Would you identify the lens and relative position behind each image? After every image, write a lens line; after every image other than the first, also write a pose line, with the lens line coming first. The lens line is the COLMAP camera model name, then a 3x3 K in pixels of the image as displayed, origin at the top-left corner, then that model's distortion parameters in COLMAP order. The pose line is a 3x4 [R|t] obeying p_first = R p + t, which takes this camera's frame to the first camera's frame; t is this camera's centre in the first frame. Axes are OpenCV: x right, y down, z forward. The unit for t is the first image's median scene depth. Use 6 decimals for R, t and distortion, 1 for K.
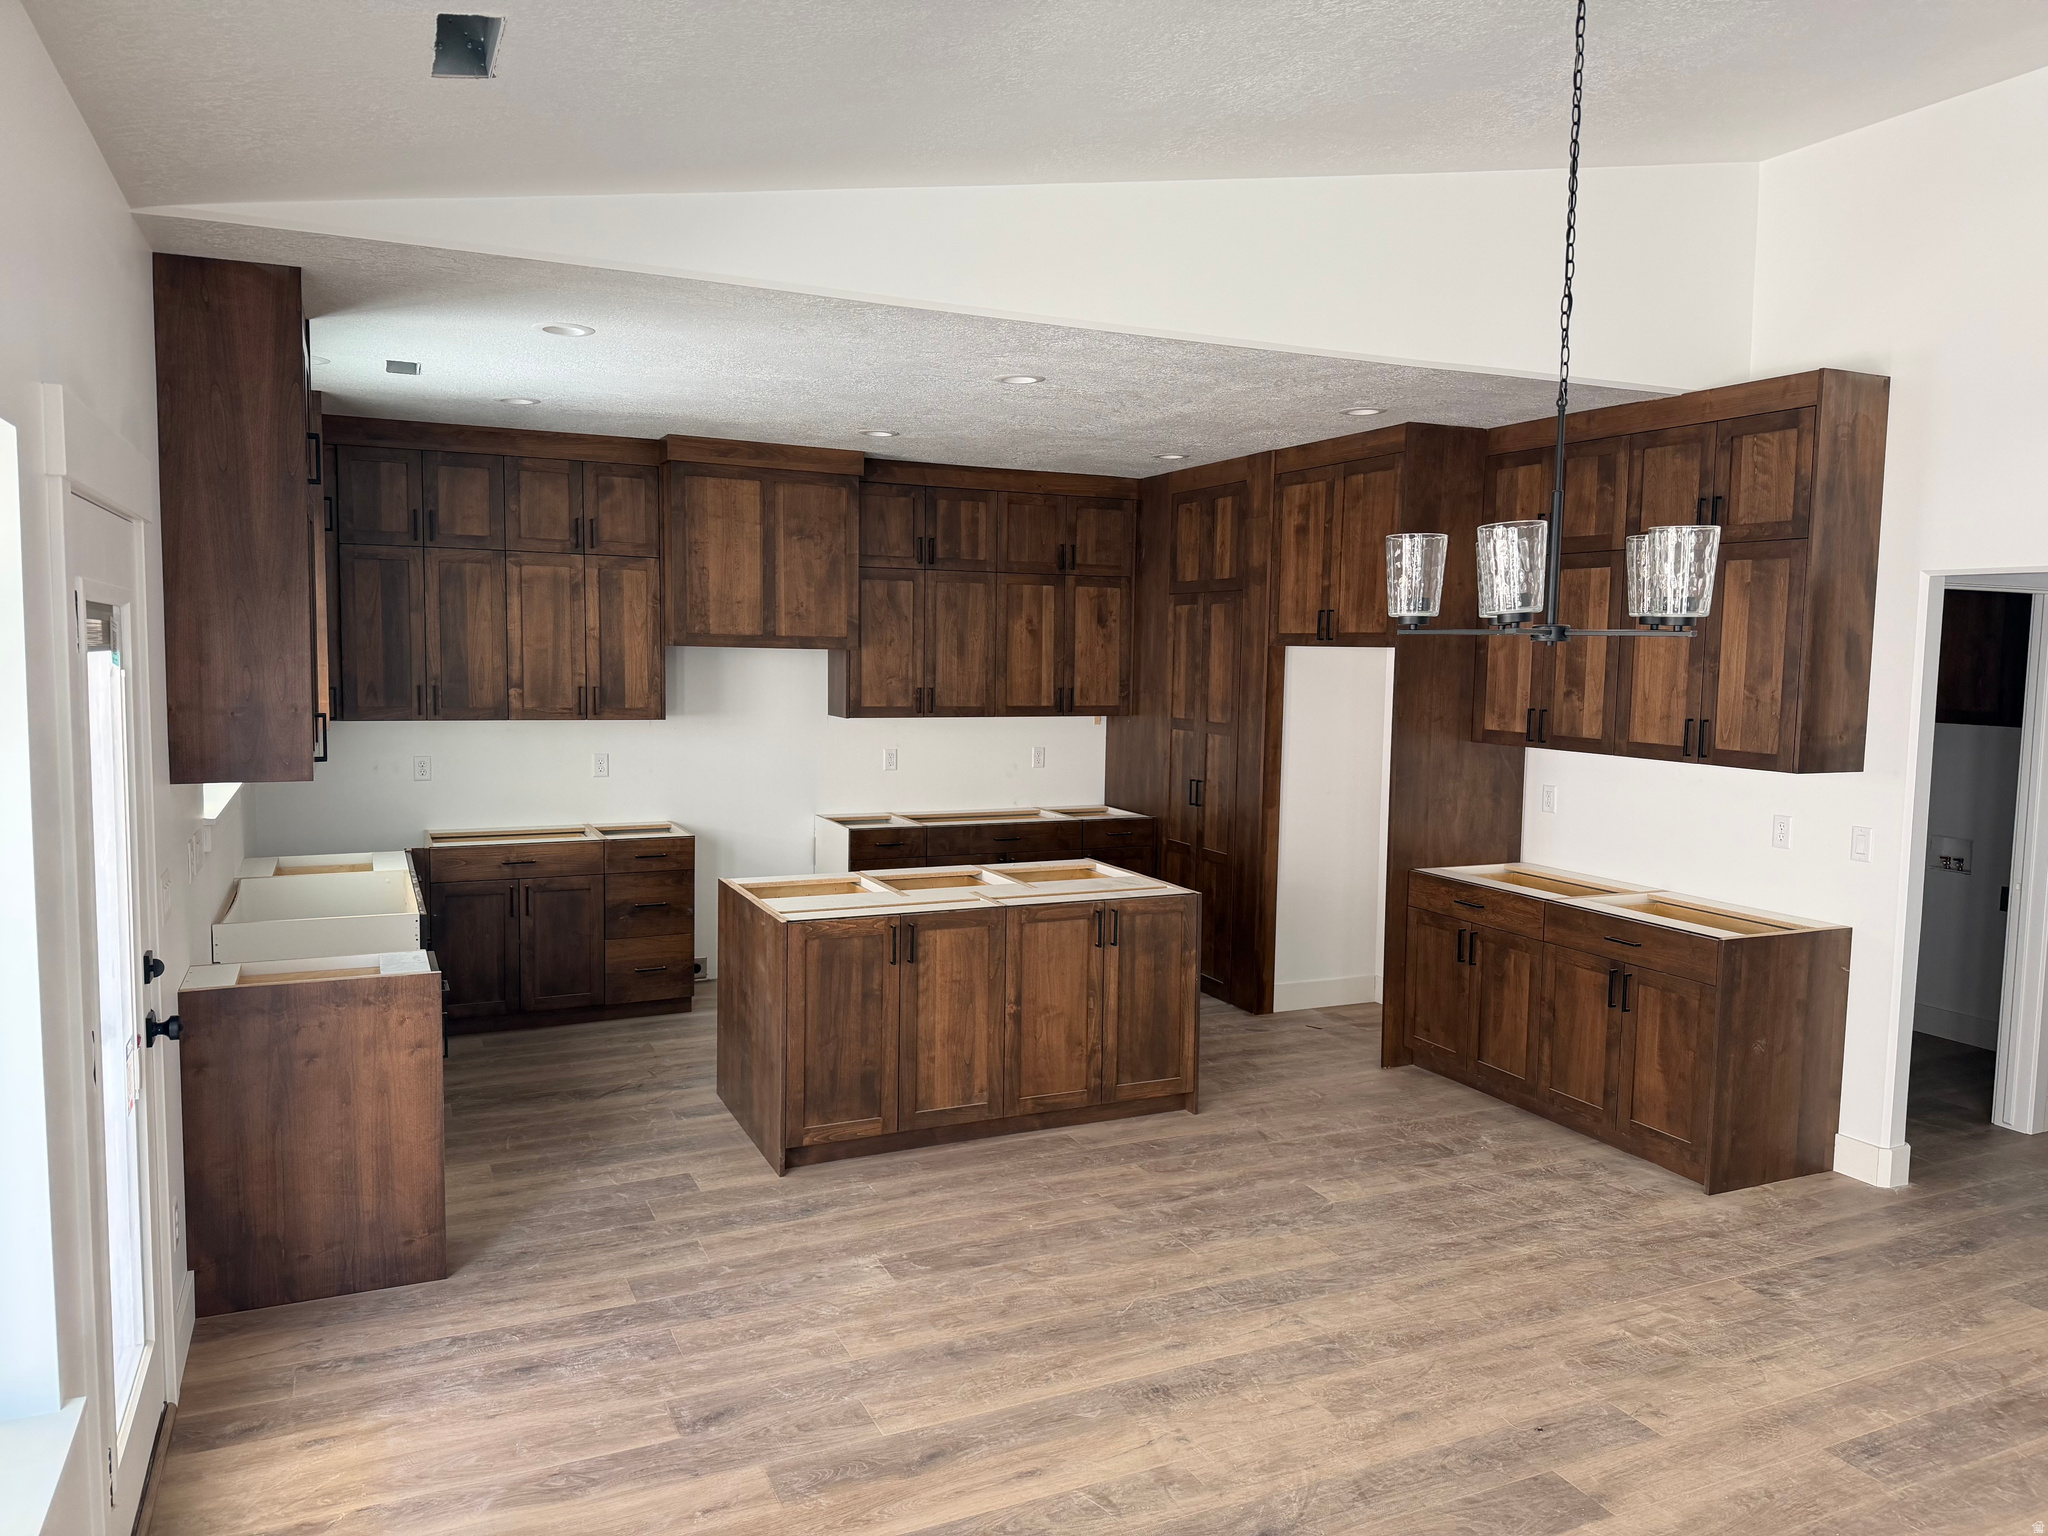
lens RADIAL K [[1443.3, 0, 1030.7], [0, 1443.3, 762.0], [0, 0, 1]] dist [-0.002534, -0.003048]
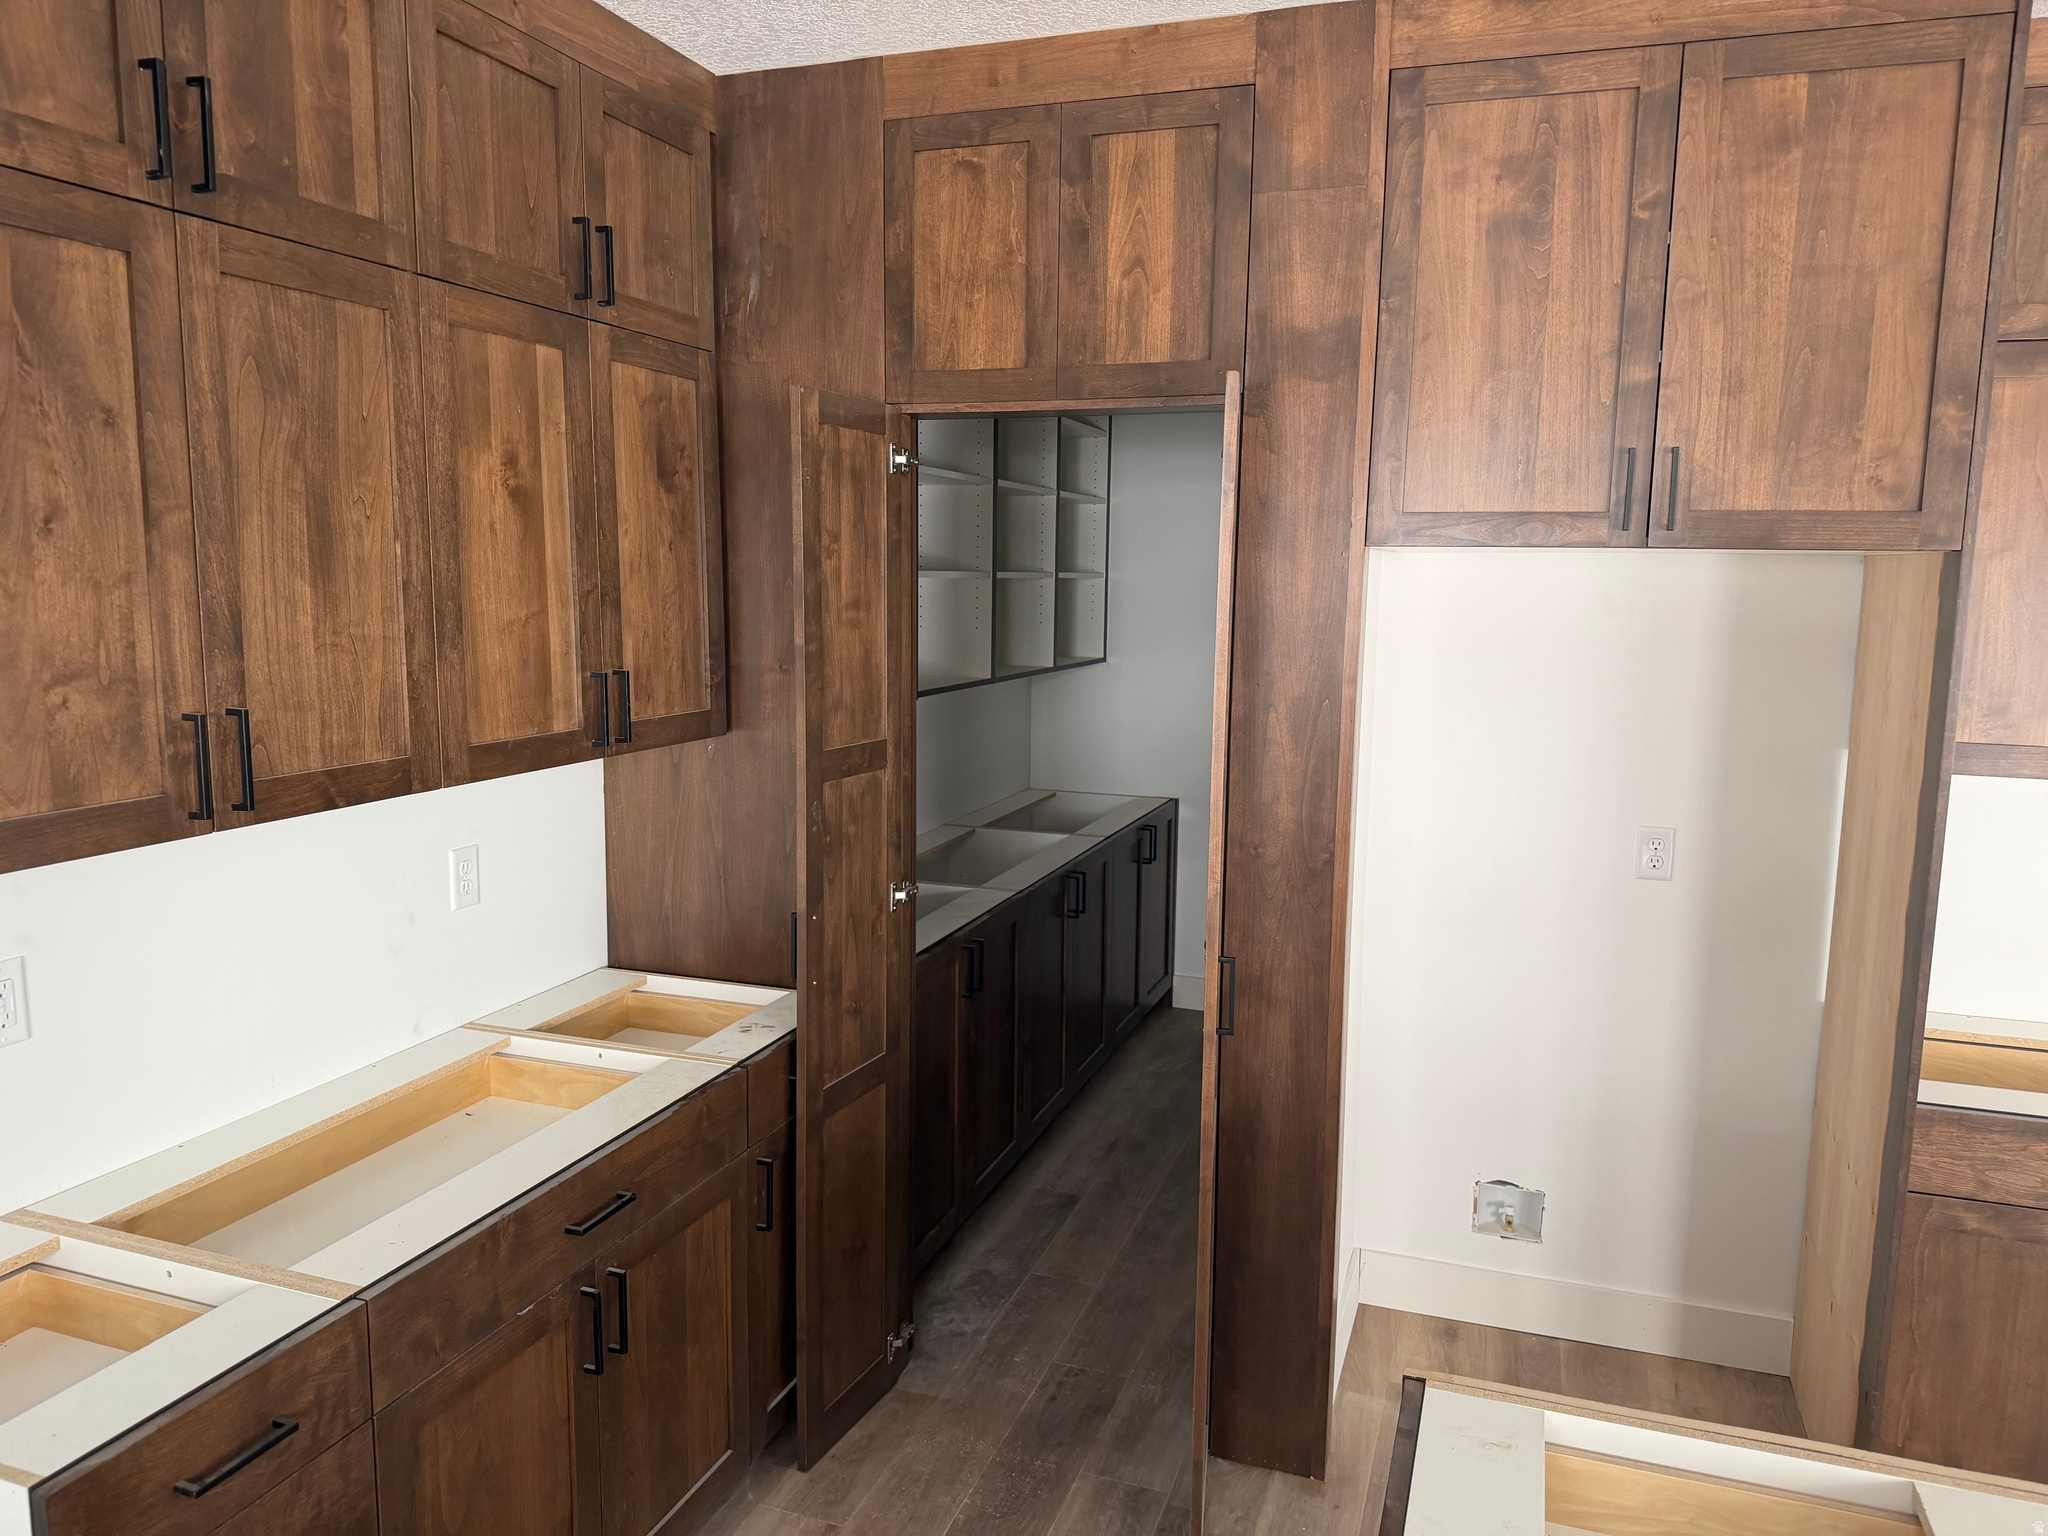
lens RADIAL K [[1443.3, 0, 1030.7], [0, 1443.3, 762.0], [0, 0, 1]] dist [-0.002534, -0.003048]
pose [[0.692291, -0.101615, 0.714428, -0.150828], [0.054368, 0.994567, 0.088777, -0.056489], [-0.719567, -0.022618, 0.694054, 0.723857]]
